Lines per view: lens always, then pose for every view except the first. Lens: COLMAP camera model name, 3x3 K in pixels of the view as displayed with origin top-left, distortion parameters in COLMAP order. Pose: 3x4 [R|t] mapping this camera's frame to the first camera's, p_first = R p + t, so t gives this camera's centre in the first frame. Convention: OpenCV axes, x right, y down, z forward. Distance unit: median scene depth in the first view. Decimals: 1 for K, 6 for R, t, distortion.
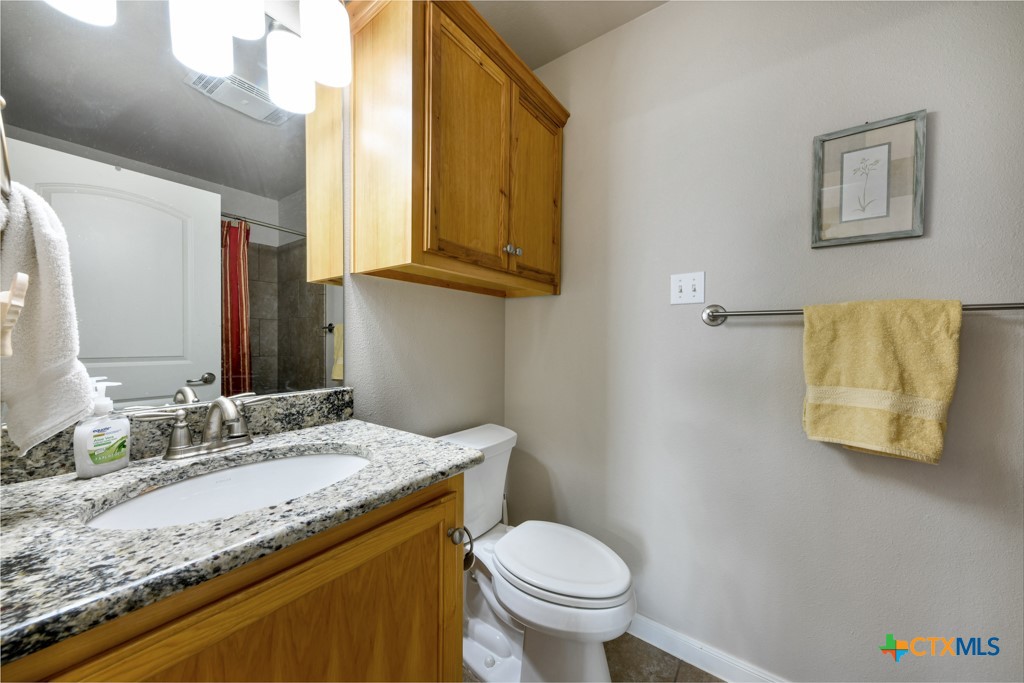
lens RADIAL K [[359.1, 0, 513.3], [0, 359.1, 343.8], [0, 0, 1]] dist [0.005948, -0.000851]
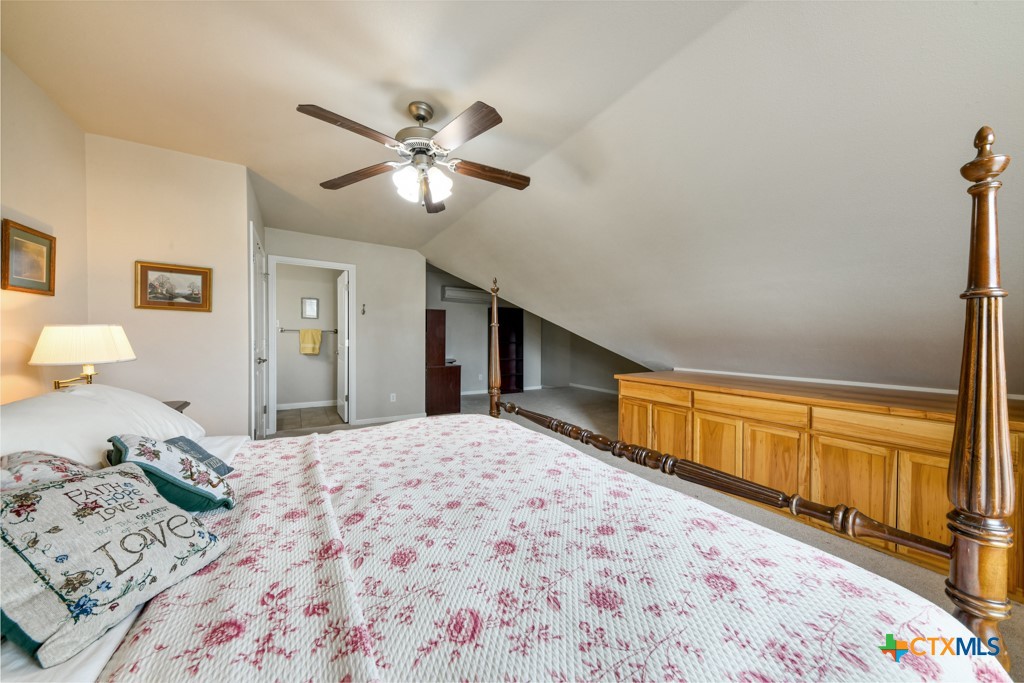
lens RADIAL K [[359.1, 0, 513.6], [0, 359.1, 341.5], [0, 0, 1]] dist [0.005948, -0.000851]
pose [[0.388775, -0.010142, 0.921277, -3.240488], [0.016175, 0.999860, 0.004181, 0.119167], [-0.921191, 0.013277, 0.388885, -4.504359]]
